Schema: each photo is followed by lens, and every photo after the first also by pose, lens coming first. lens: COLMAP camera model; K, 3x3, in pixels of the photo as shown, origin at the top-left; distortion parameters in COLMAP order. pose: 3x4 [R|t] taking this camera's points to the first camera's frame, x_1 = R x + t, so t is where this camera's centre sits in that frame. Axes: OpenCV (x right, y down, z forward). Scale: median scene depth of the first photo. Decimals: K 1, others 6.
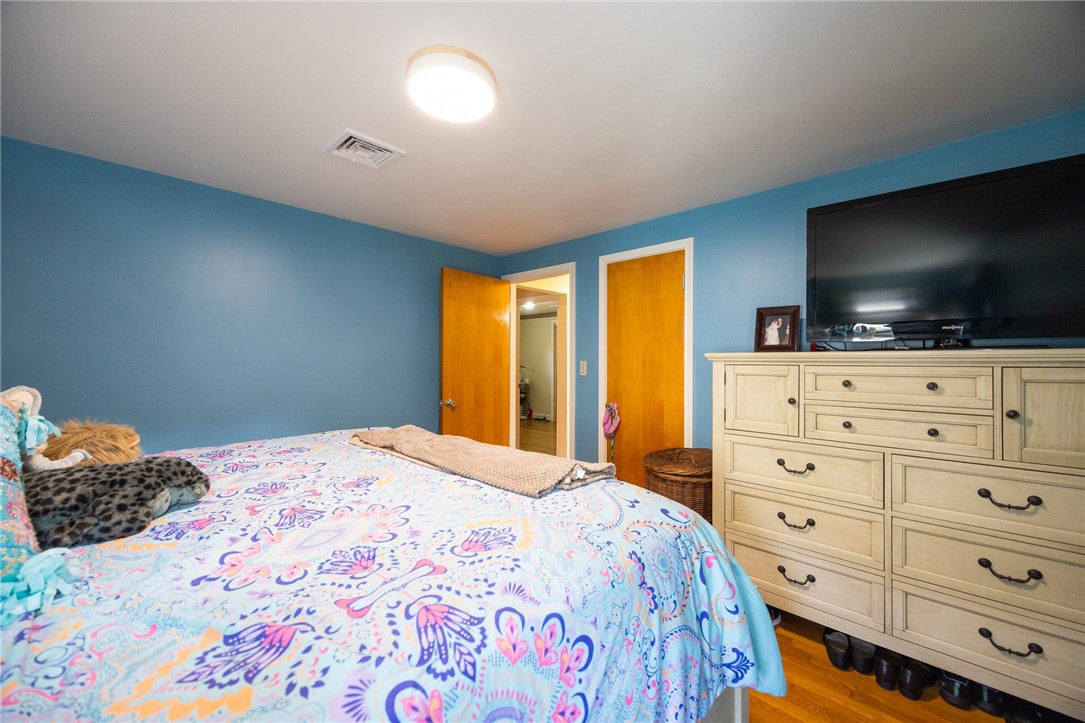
lens RADIAL K [[418.3, 0, 544.2], [0, 418.3, 360.5], [0, 0, 1]] dist [-0.000656, -0.000145]
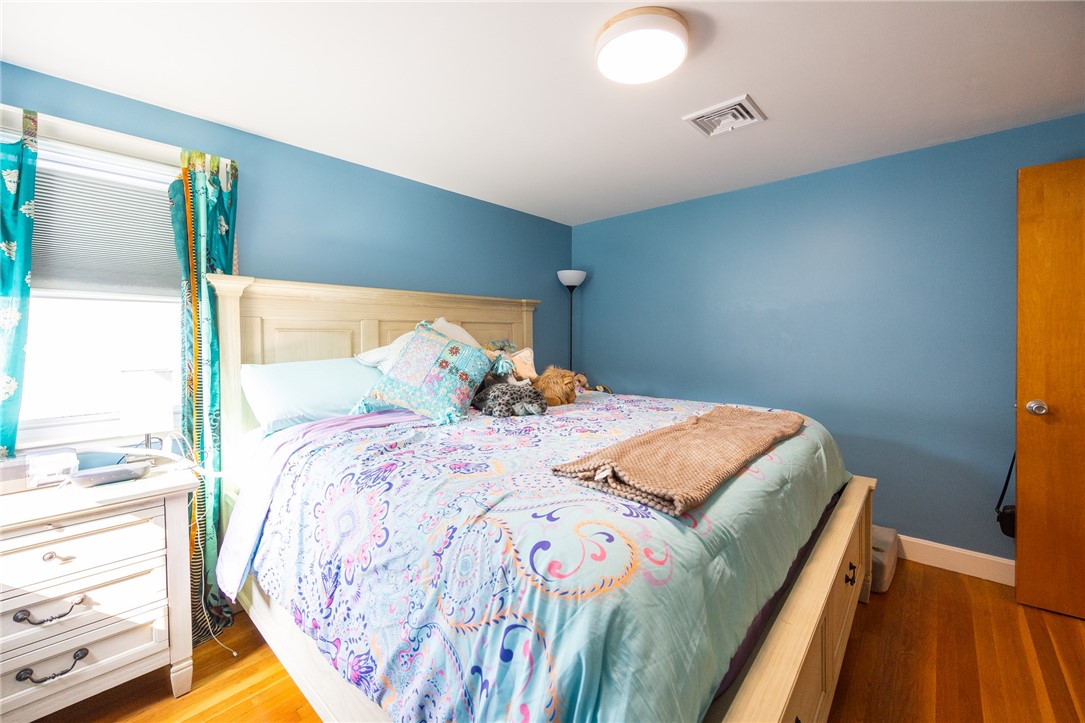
lens RADIAL K [[438.4, 0, 543.5], [0, 438.4, 341.7], [0, 0, 1]] dist [-0.000105, -0.000003]
pose [[0.002231, 0.004837, -0.999986, 1.238120], [0.007368, 0.999961, 0.004853, 0.017080], [0.999970, -0.007379, 0.002195, 1.207715]]
